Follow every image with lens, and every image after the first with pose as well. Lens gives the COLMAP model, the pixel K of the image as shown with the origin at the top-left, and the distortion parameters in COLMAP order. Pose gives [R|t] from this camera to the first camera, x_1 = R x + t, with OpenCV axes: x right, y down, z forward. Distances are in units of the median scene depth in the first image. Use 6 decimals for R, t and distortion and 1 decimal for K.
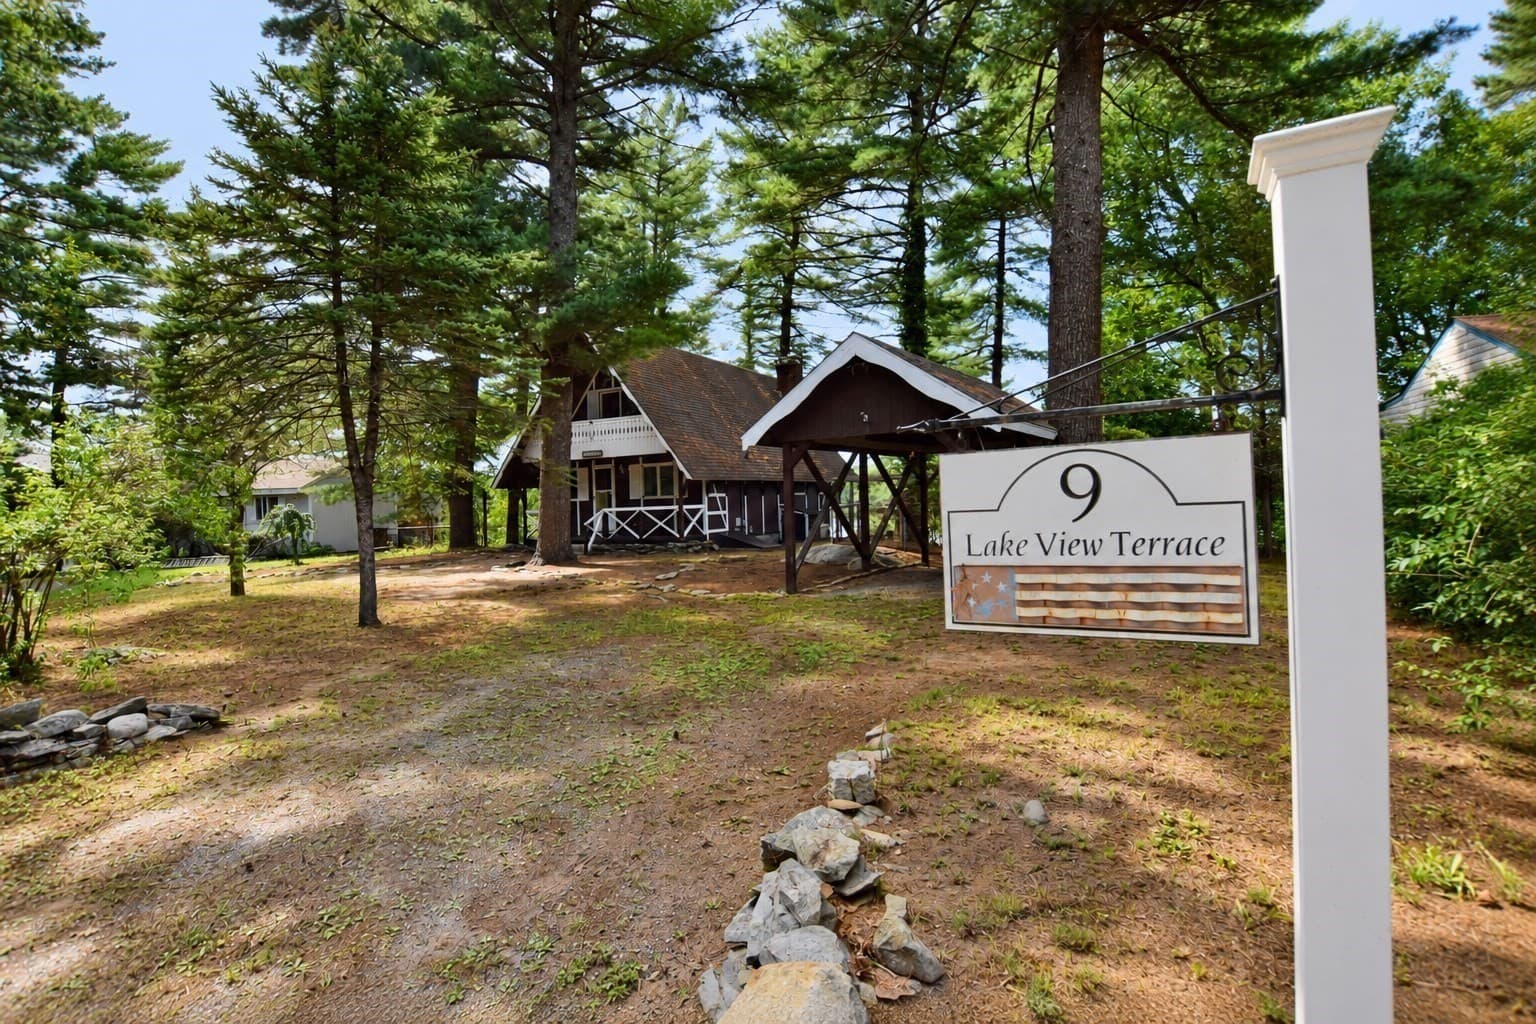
lens RADIAL K [[722.2, 0, 747.0], [0, 722.2, 506.4], [0, 0, 1]] dist [-0.062847, 0.000314]
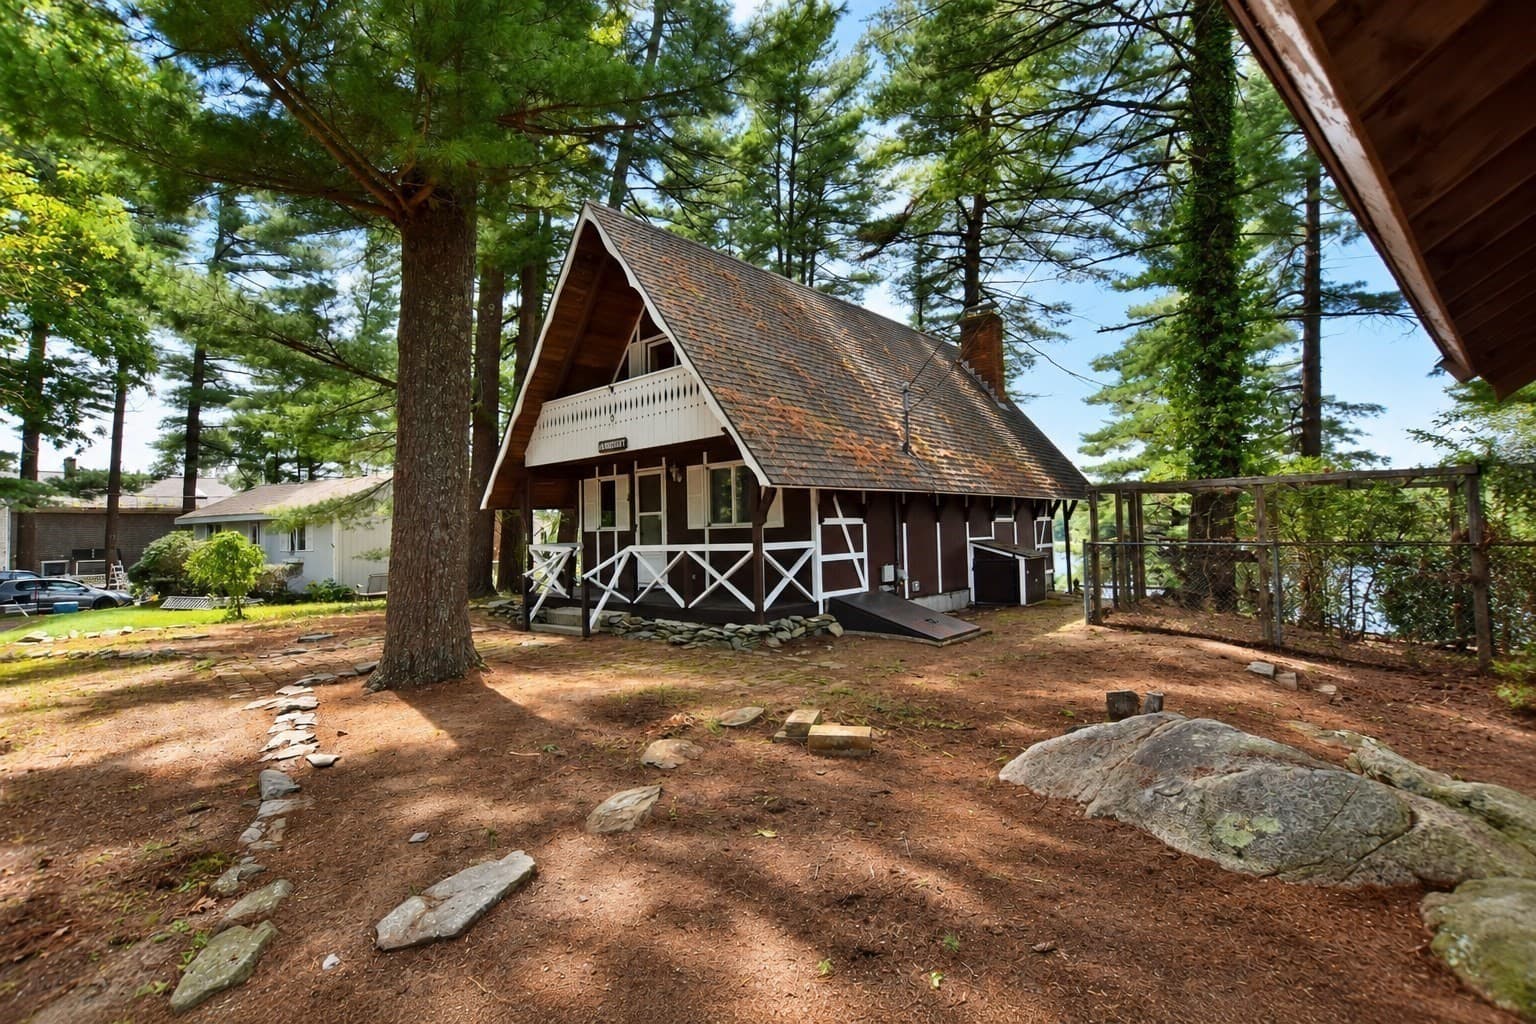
lens RADIAL K [[722.2, 0, 747.0], [0, 722.2, 506.4], [0, 0, 1]] dist [-0.062847, 0.000314]
pose [[0.970350, -0.001935, -0.241696, 0.015115], [-0.006447, 0.999405, -0.033884, -0.008818], [0.241618, 0.034438, 0.969760, 0.501252]]
